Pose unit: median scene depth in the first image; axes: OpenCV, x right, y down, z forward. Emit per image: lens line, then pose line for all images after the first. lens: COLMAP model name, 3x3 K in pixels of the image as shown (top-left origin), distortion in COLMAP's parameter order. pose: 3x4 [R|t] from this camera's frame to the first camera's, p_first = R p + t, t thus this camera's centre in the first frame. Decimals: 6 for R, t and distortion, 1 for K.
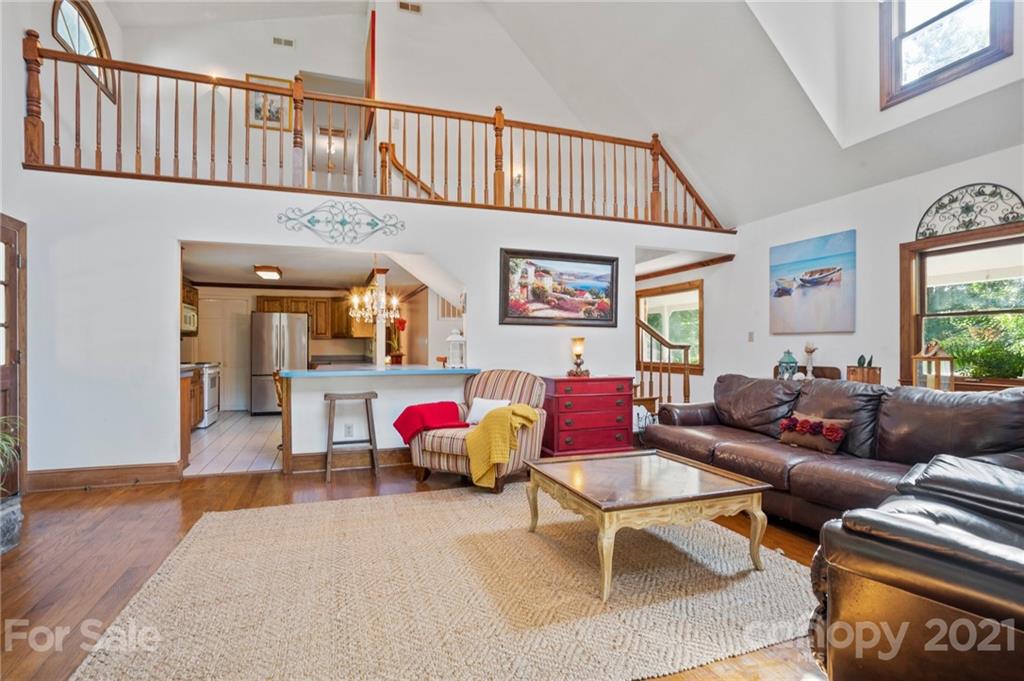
lens RADIAL K [[508.6, 0, 512.4], [0, 508.6, 352.5], [0, 0, 1]] dist [-0.043871, 0.020289]
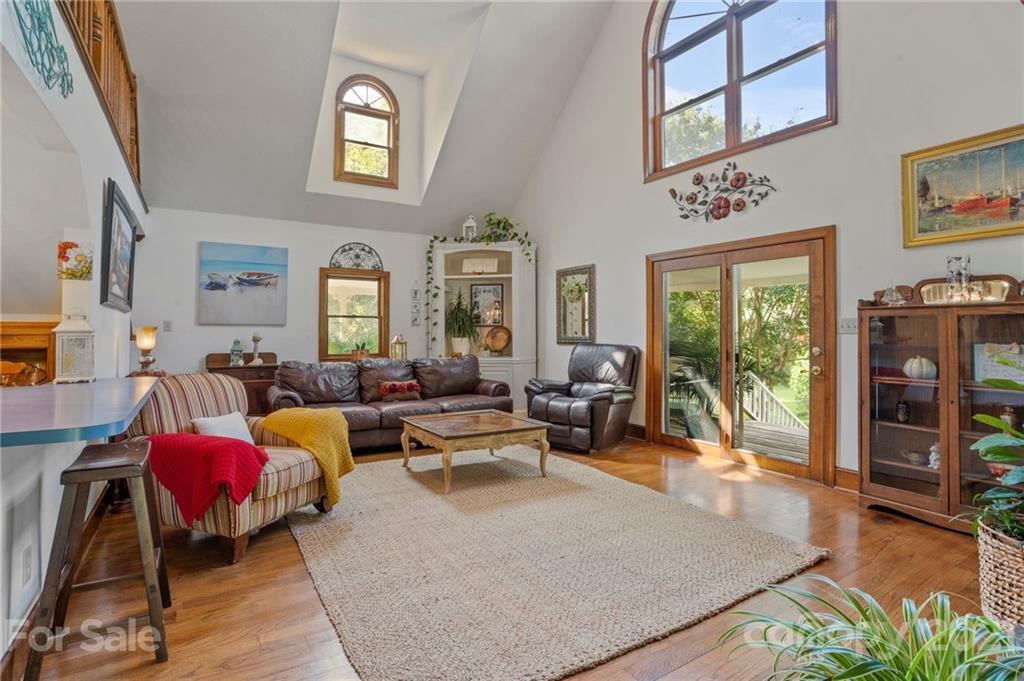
lens RADIAL K [[502.0, 0, 510.1], [0, 502.0, 330.5], [0, 0, 1]] dist [-0.045036, 0.035359]
pose [[-0.195927, 0.002754, 0.980615, -0.719906], [0.008002, 0.999967, -0.001209, -0.020538], [-0.980586, 0.007610, -0.195943, 0.667324]]
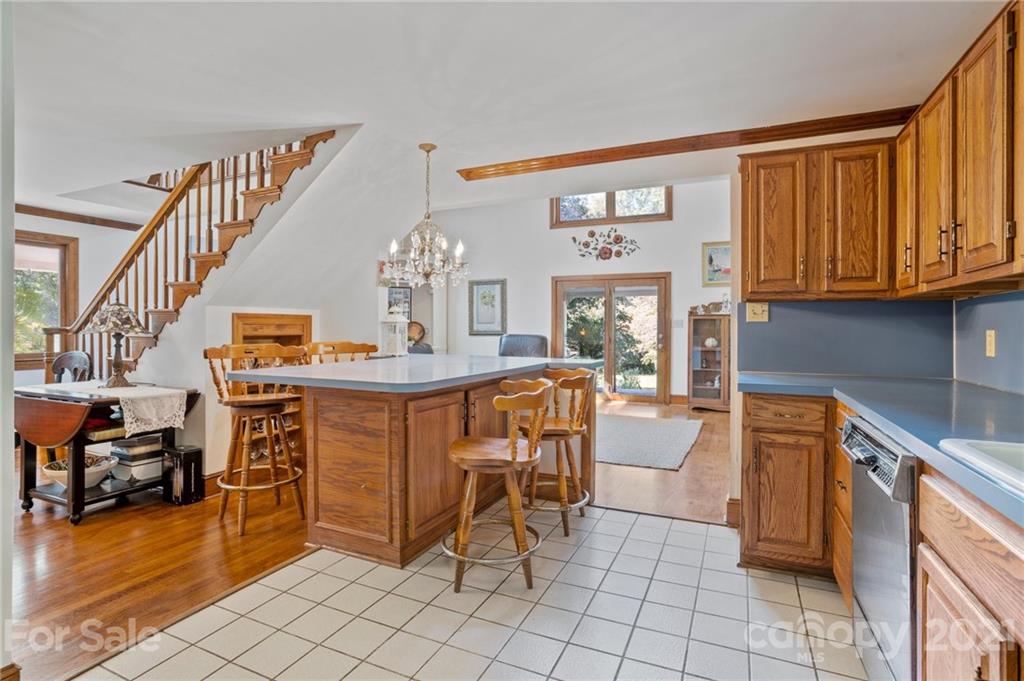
lens RADIAL K [[501.9, 0, 512.0], [0, 501.9, 340.5], [0, 0, 1]] dist [-0.002922, 0.001373]
pose [[-0.699378, -0.018059, 0.714524, -0.847534], [0.003258, 0.999590, 0.028453, -0.016668], [-0.714745, 0.022227, -0.699032, 1.646918]]
